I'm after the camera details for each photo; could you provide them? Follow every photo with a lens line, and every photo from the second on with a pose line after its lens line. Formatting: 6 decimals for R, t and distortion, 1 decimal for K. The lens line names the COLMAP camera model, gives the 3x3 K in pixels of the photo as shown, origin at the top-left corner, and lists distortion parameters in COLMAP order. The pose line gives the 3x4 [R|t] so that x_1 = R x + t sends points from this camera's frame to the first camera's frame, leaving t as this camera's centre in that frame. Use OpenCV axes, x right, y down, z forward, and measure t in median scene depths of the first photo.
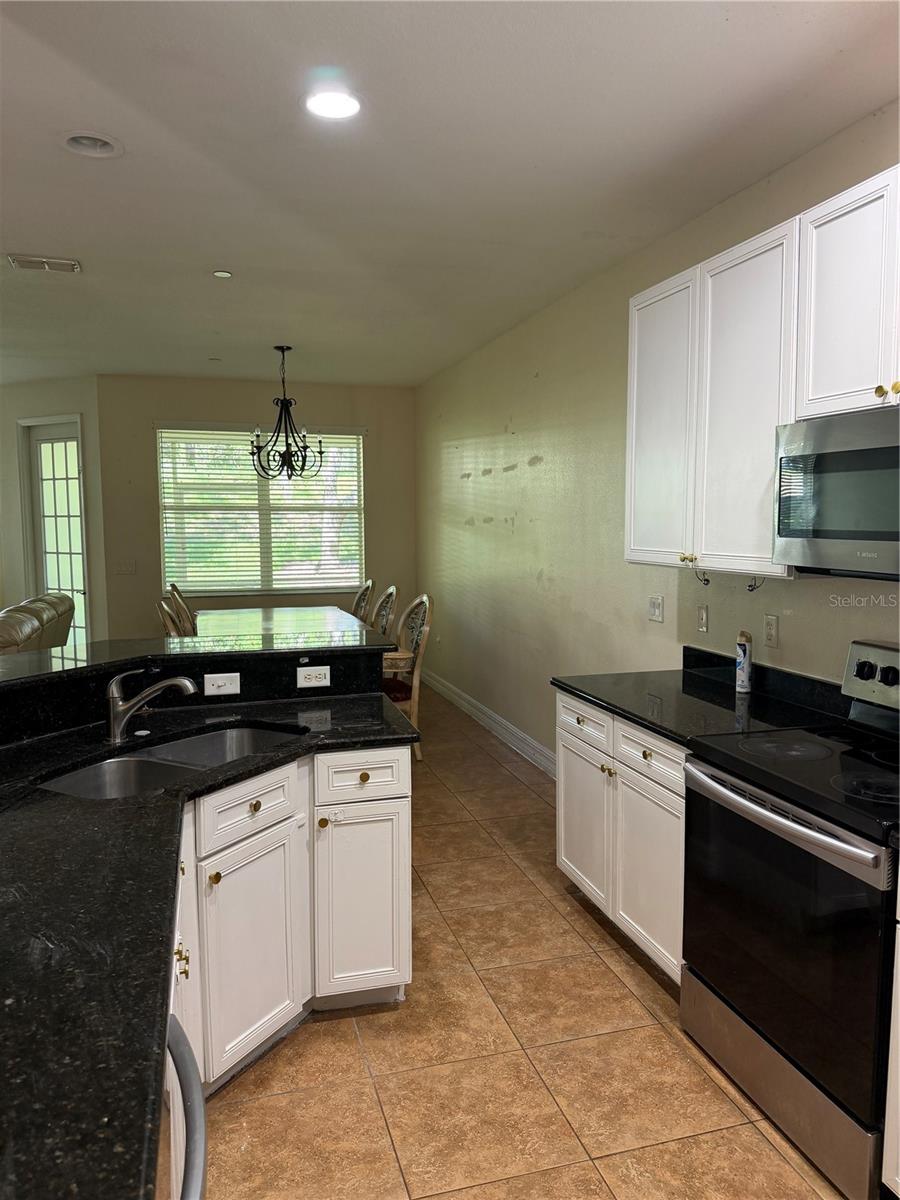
lens RADIAL K [[852.0, 0, 450.0], [0, 852.0, 600.0], [0, 0, 1]] dist [0.027158, -0.033958]
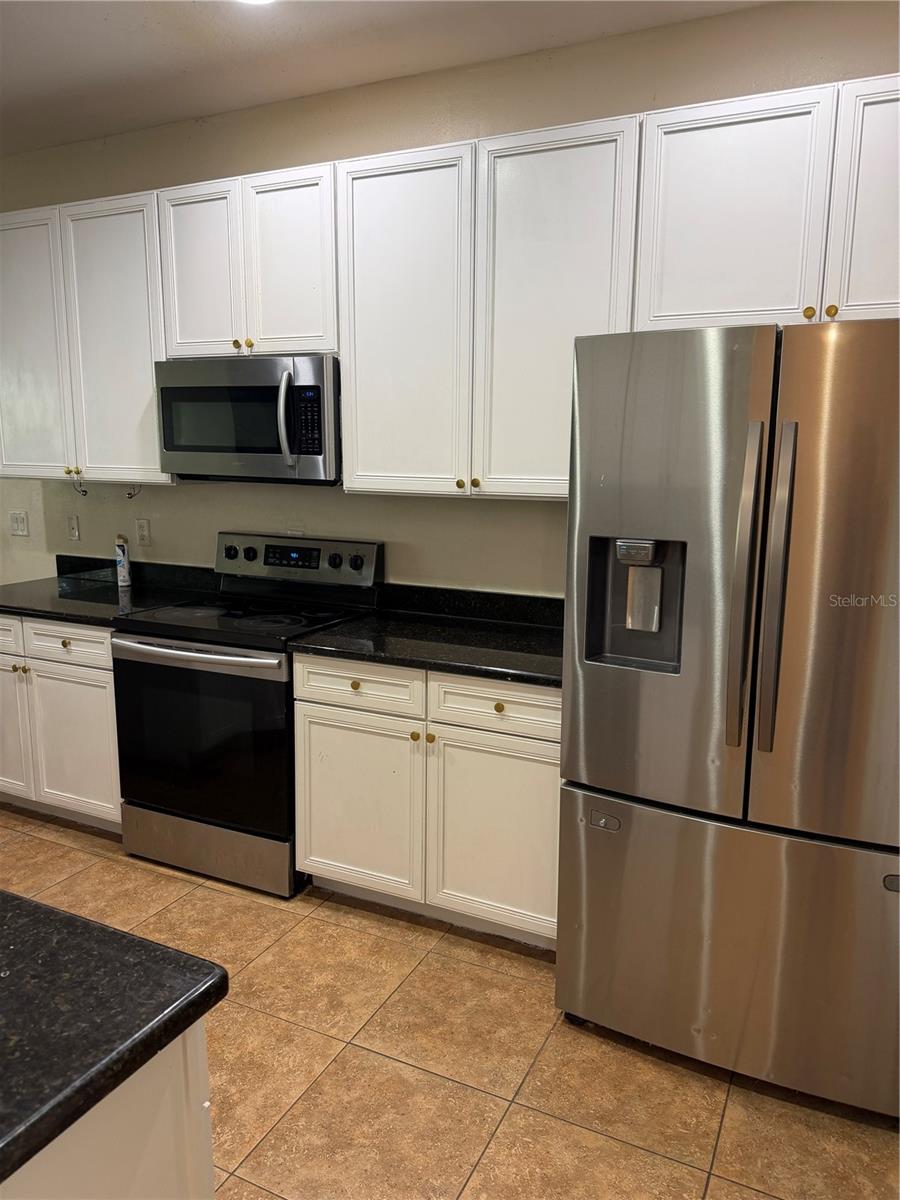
lens RADIAL K [[852.0, 0, 450.0], [0, 852.0, 600.0], [0, 0, 1]] dist [0.027158, -0.033958]
pose [[0.678133, -0.121310, 0.724859, -0.243319], [0.060454, 0.992148, 0.109487, 0.028015], [-0.732449, -0.030426, 0.680142, -0.158725]]
